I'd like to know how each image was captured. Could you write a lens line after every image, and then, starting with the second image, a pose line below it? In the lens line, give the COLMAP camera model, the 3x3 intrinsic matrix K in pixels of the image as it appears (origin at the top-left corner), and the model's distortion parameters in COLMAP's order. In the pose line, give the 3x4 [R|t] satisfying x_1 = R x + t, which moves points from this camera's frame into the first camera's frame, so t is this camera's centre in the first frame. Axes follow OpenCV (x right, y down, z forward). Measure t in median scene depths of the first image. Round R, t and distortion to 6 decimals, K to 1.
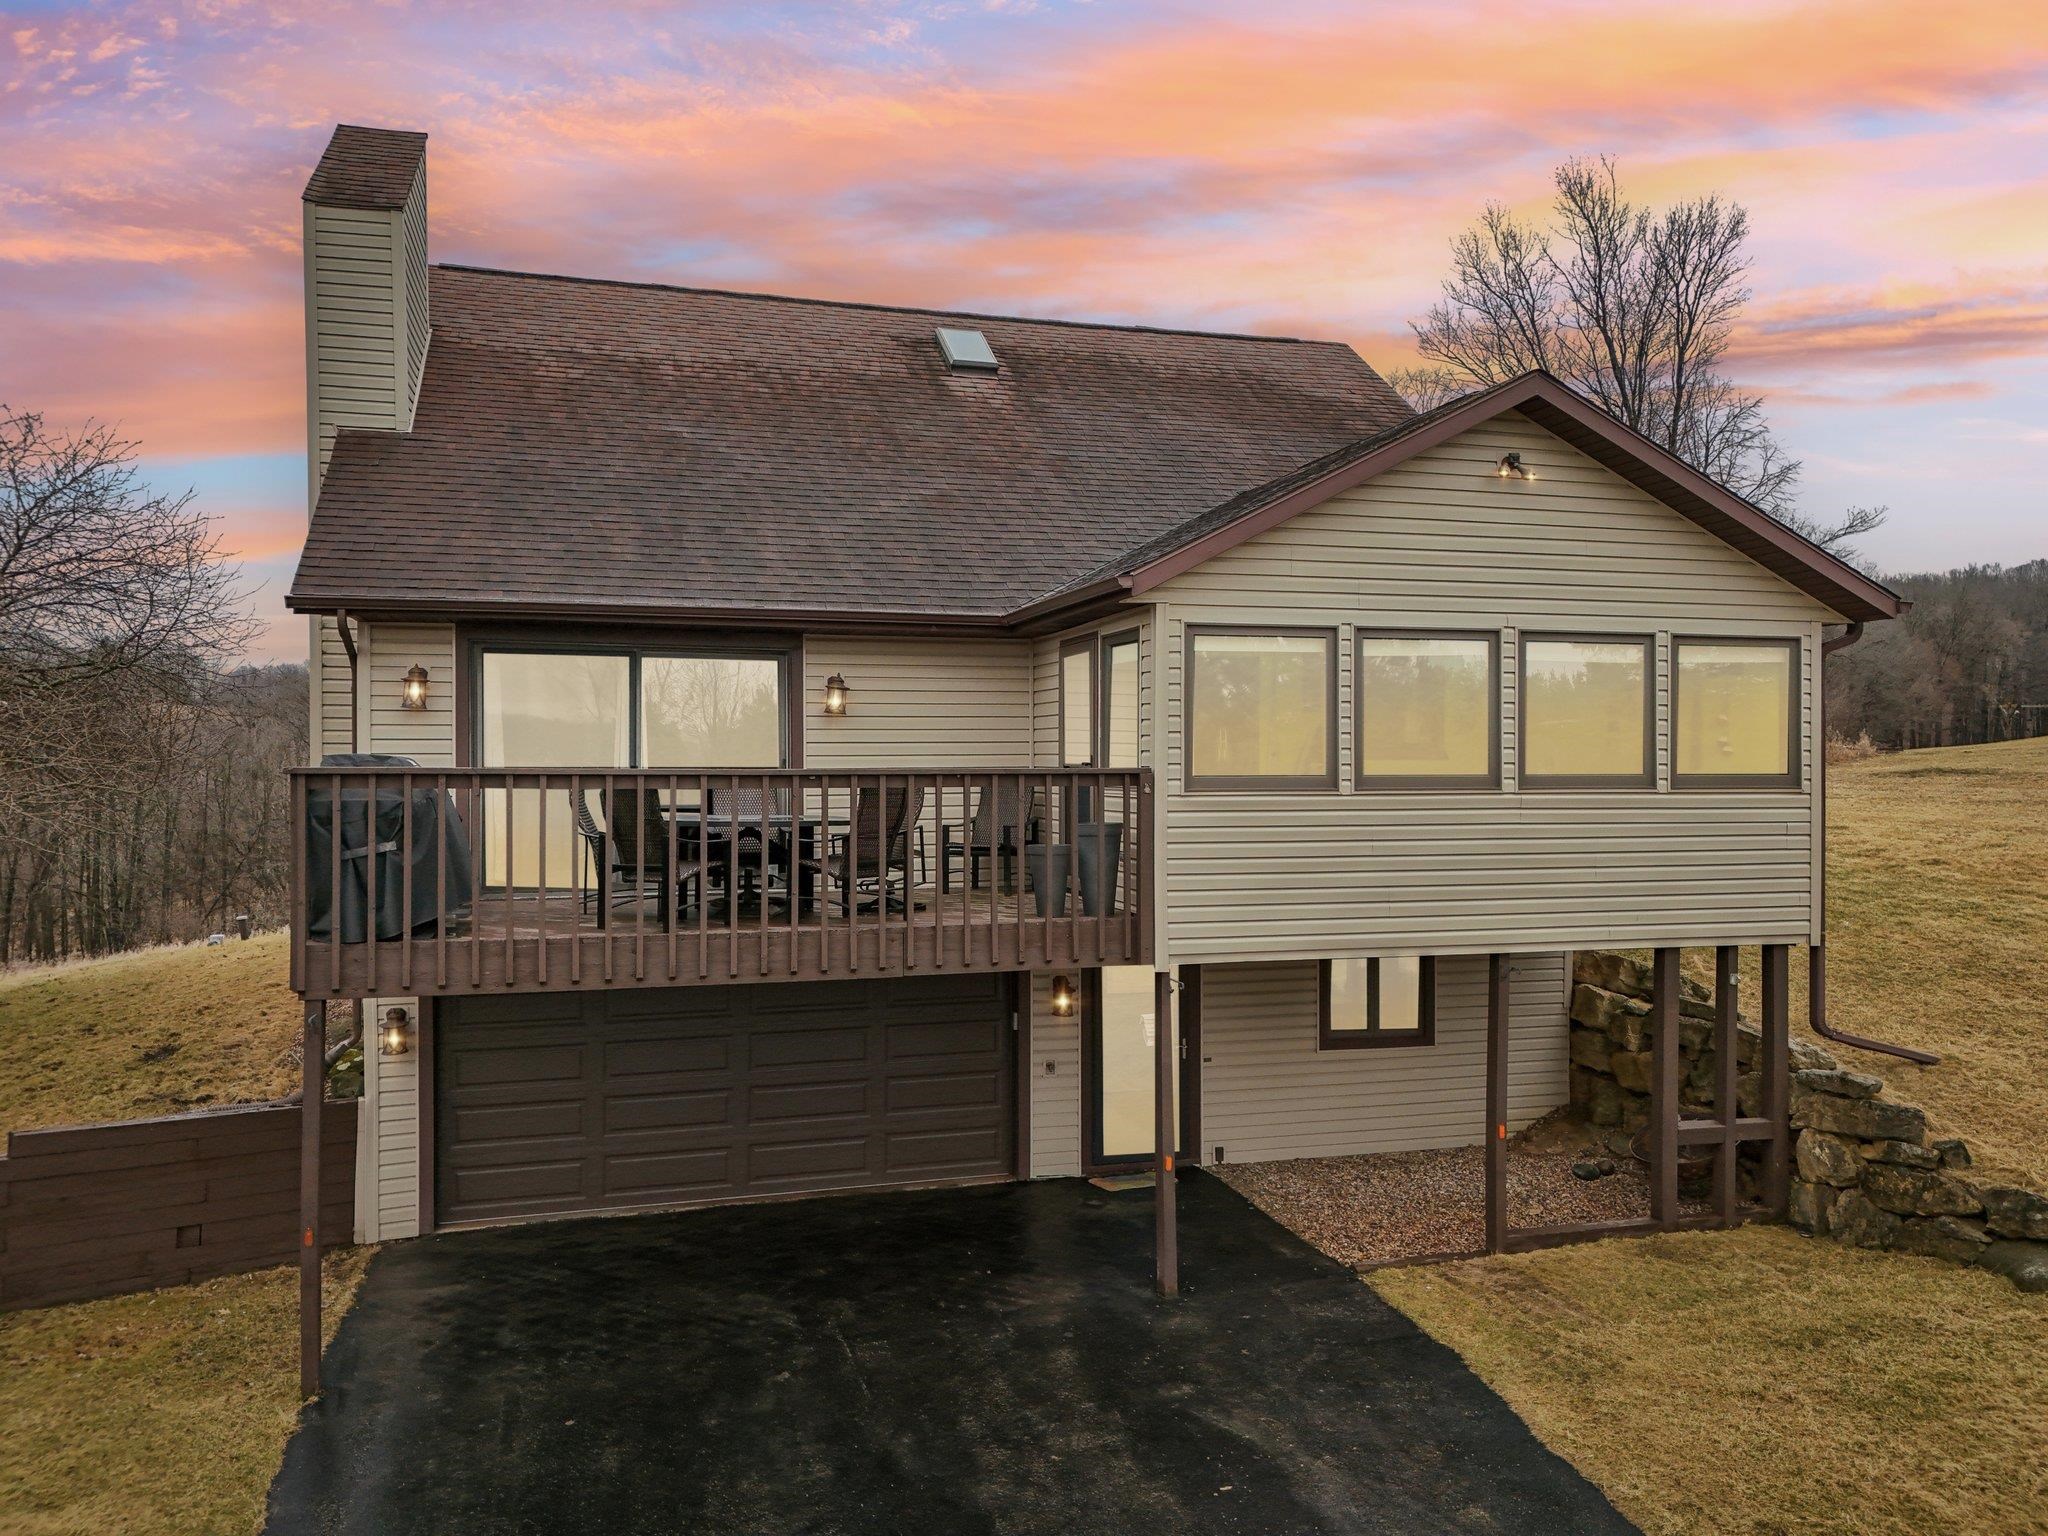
lens RADIAL K [[1540.3, 0, 1024.0], [0, 1540.3, 768.0], [0, 0, 1]] dist [0.064864, -0.059544]
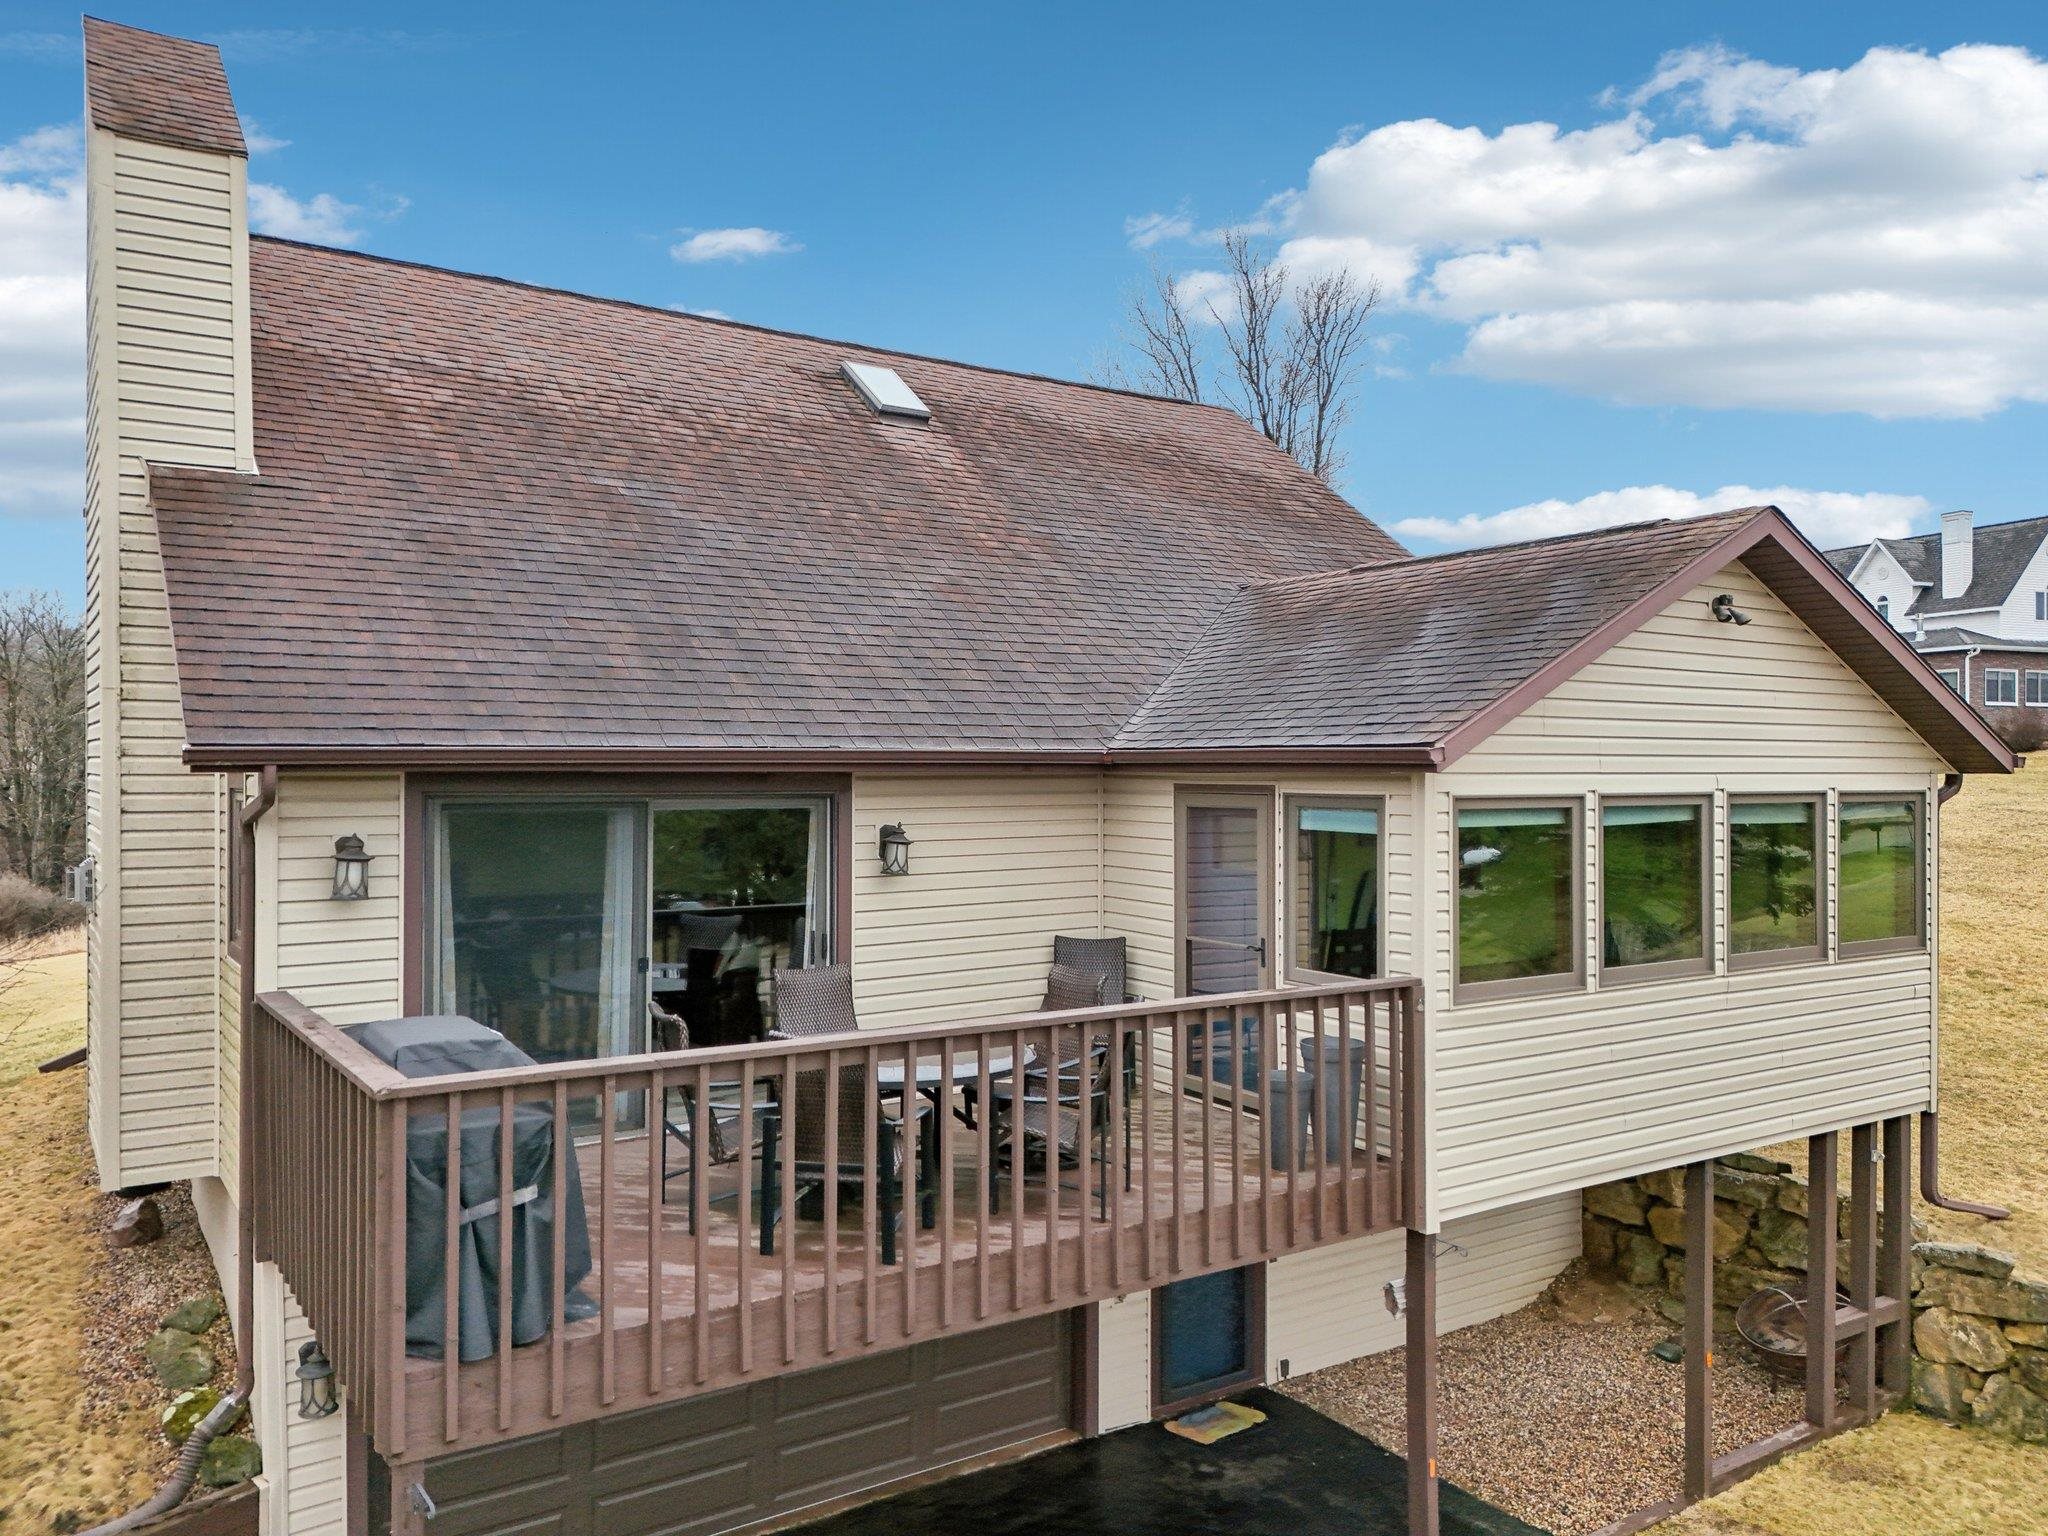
lens RADIAL K [[1540.3, 0, 1024.0], [0, 1540.3, 768.0], [0, 0, 1]] dist [0.064864, -0.059544]
pose [[0.953525, 0.002013, 0.301307, -0.304260], [-0.002249, 0.999997, 0.000436, -0.093076], [-0.301305, -0.001094, 0.953527, 0.249012]]
